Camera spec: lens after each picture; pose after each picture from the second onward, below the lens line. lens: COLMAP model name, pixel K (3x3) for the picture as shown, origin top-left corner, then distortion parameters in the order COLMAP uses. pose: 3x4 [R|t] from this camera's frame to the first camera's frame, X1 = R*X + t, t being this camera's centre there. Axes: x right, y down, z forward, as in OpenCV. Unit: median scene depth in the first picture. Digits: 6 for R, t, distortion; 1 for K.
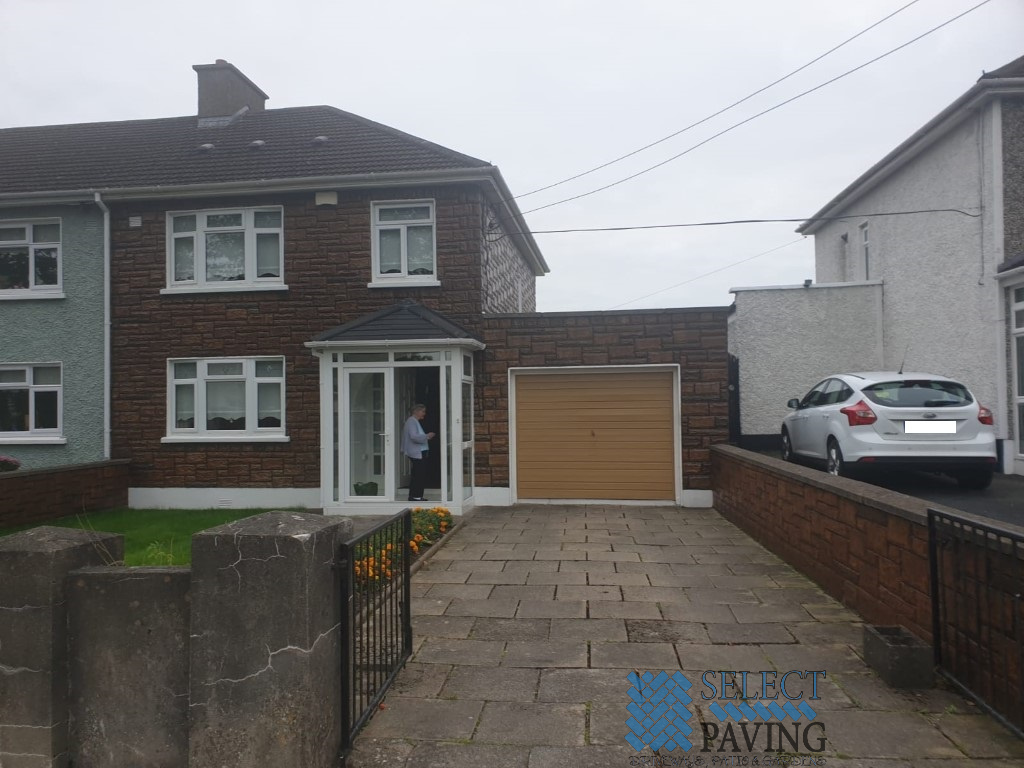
lens RADIAL K [[809.2, 0, 512.0], [0, 809.2, 384.0], [0, 0, 1]] dist [0.055593, -0.057398]
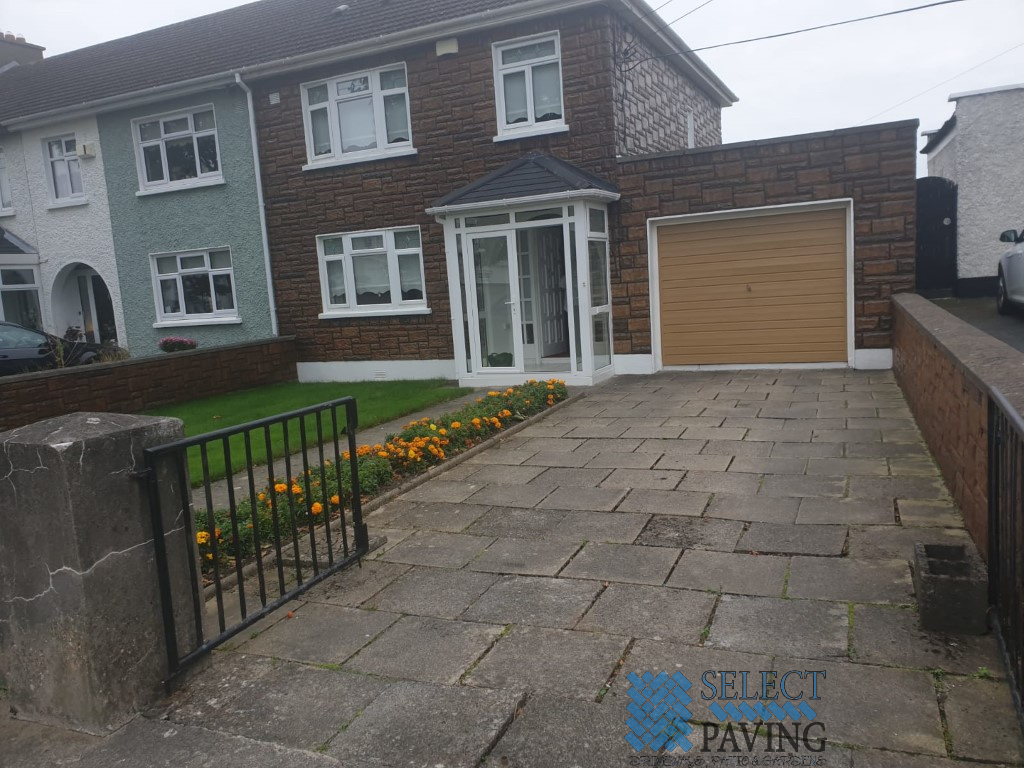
lens RADIAL K [[817.8, 0, 509.1], [0, 817.8, 382.2], [0, 0, 1]] dist [0.047938, -0.069371]
pose [[0.955964, -0.018871, -0.292876, 0.105259], [0.067094, 0.985556, 0.155495, 0.005863], [0.285711, -0.168298, 0.943422, 0.078647]]
